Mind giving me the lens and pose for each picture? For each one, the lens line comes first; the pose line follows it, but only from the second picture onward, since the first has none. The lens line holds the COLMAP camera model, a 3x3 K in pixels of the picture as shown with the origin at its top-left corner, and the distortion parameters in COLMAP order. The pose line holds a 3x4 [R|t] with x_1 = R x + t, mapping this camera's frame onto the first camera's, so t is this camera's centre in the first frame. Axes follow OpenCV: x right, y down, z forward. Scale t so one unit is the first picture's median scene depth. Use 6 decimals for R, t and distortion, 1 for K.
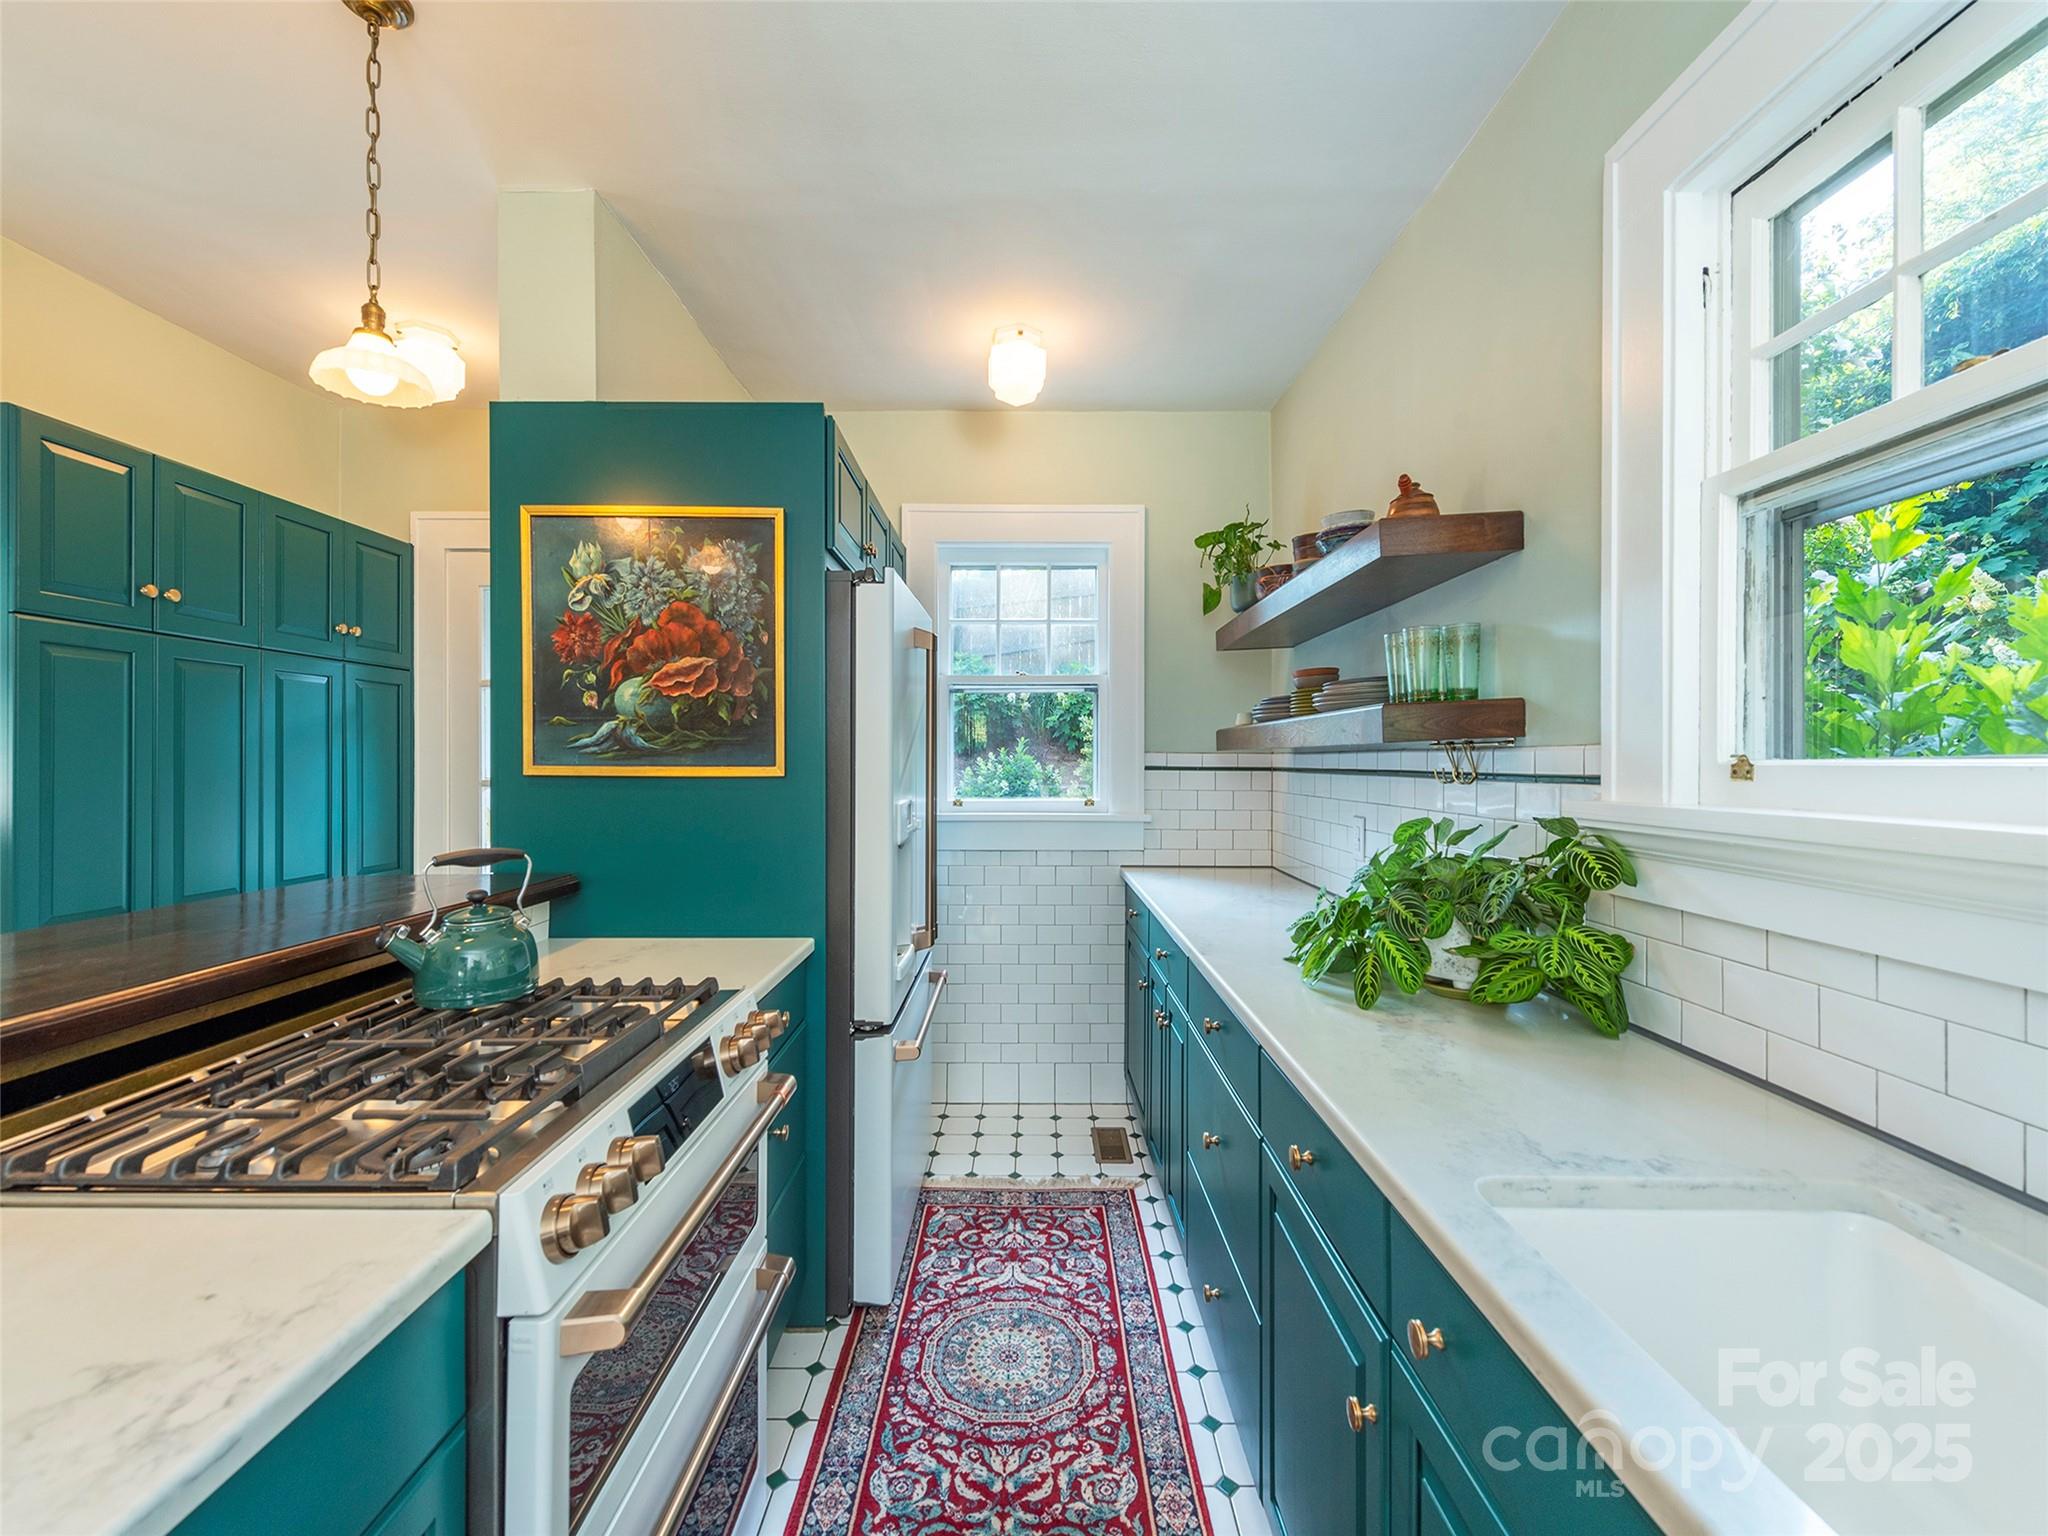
lens RADIAL K [[813.4, 0, 1024.0], [0, 813.4, 768.0], [0, 0, 1]] dist [0.001895, 0.000234]
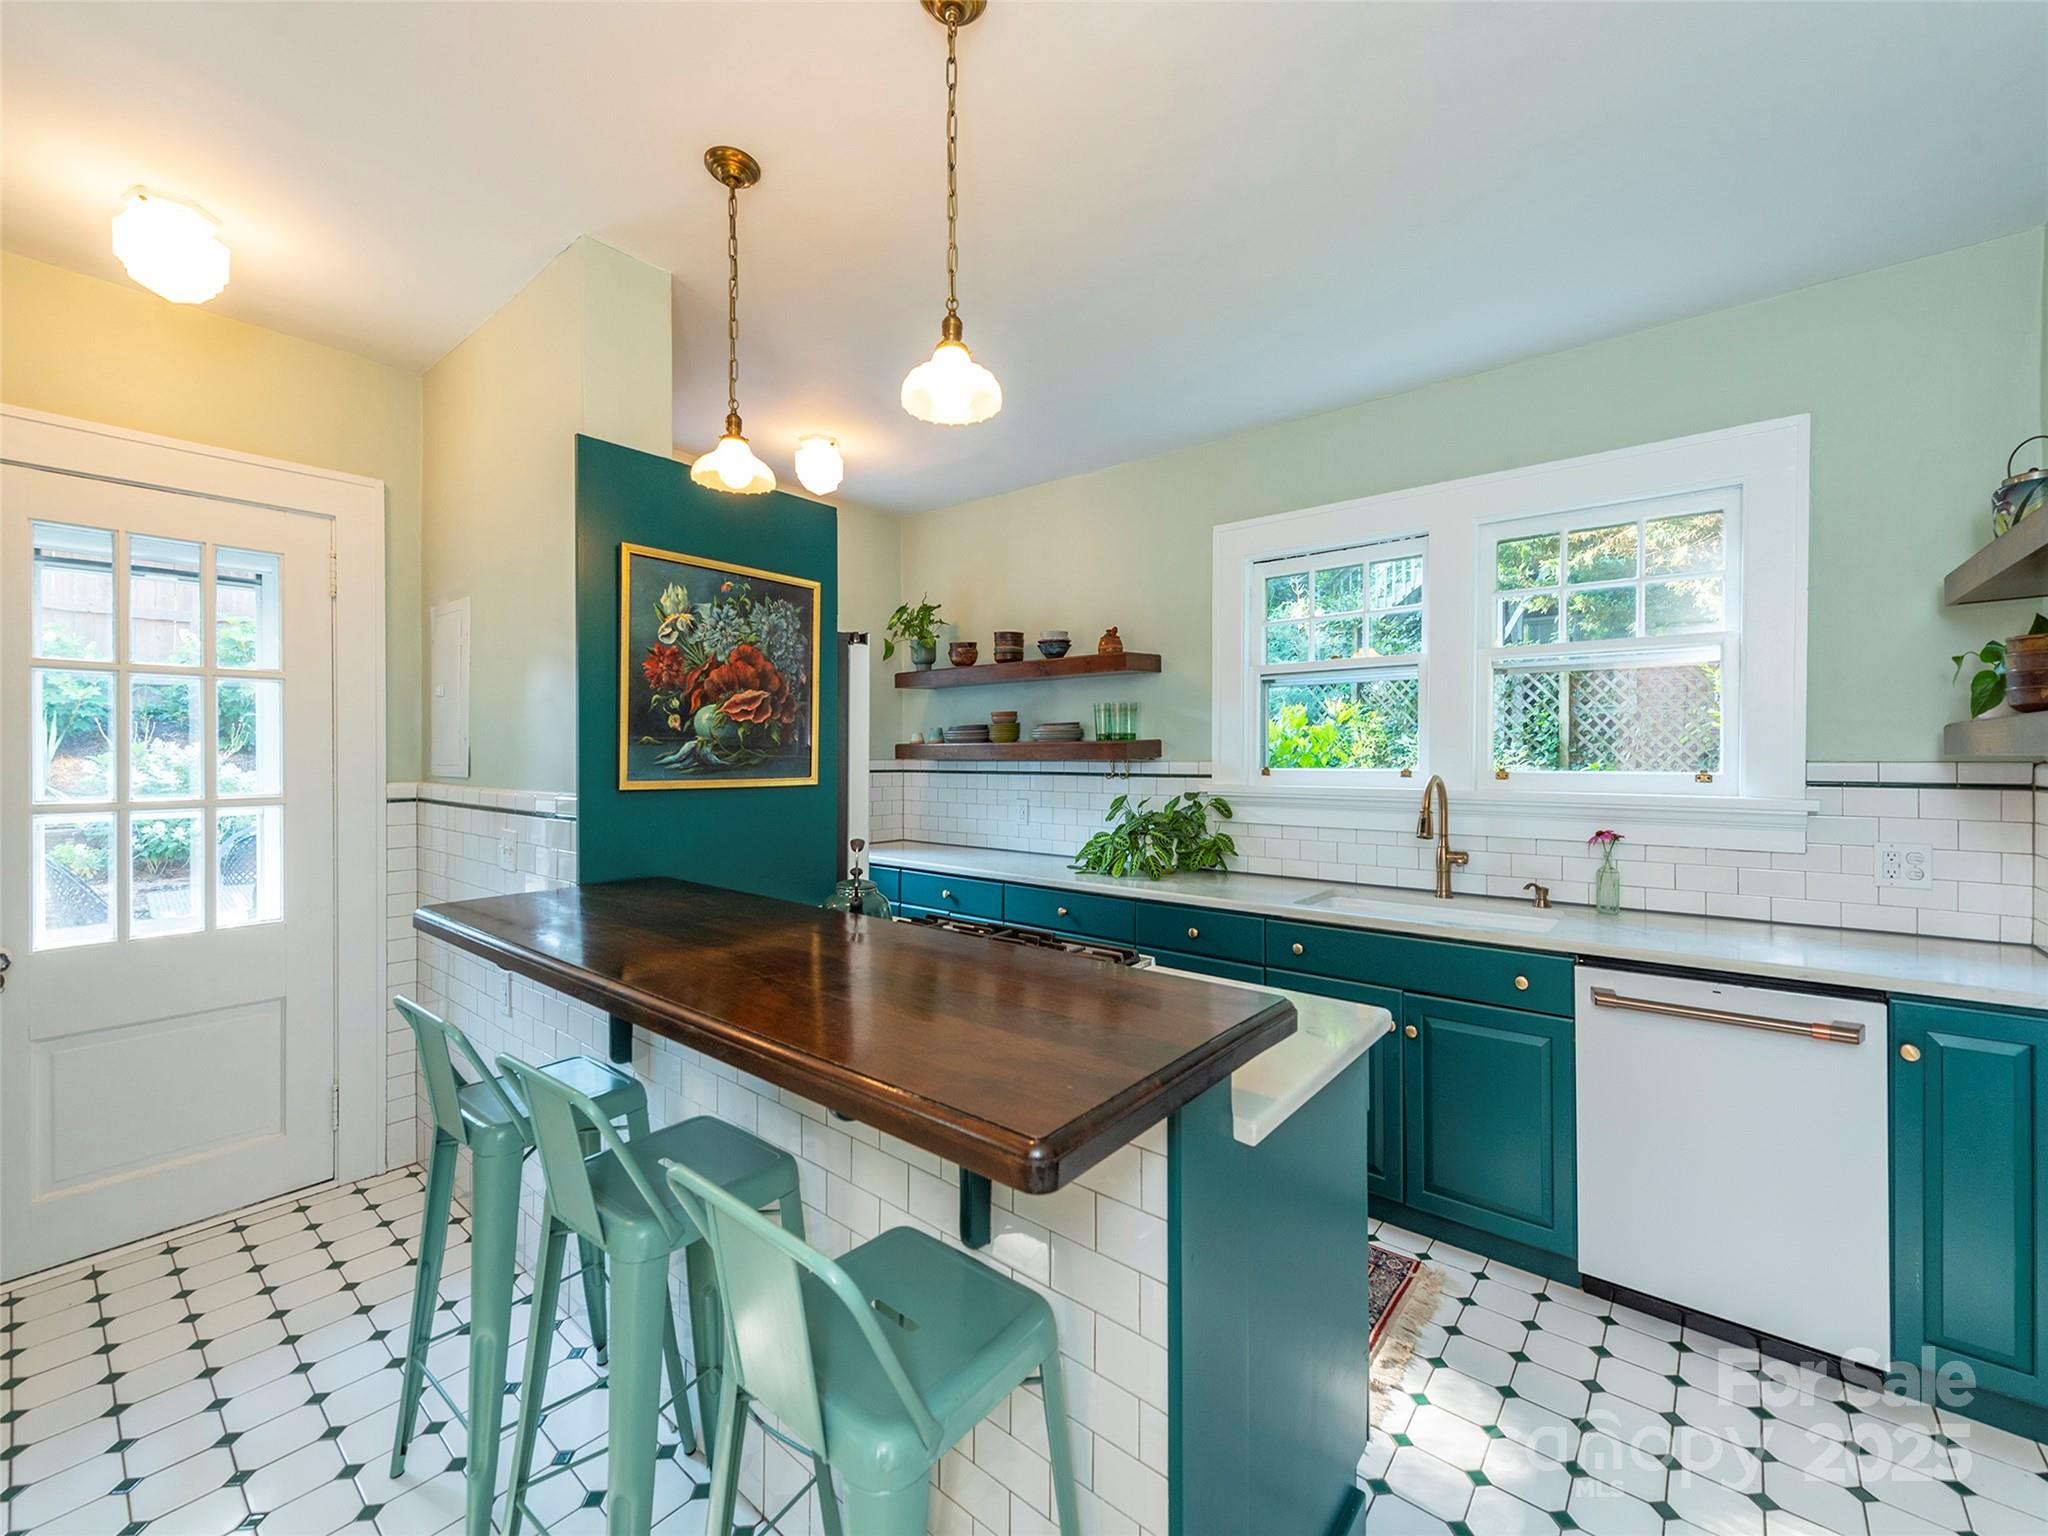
lens RADIAL K [[813.4, 0, 1024.0], [0, 813.4, 768.0], [0, 0, 1]] dist [0.001895, 0.000234]
pose [[0.642104, -0.011811, 0.766526, -1.095910], [0.009533, 0.999927, 0.007422, -0.023496], [-0.766558, 0.002542, 0.642170, -0.108226]]
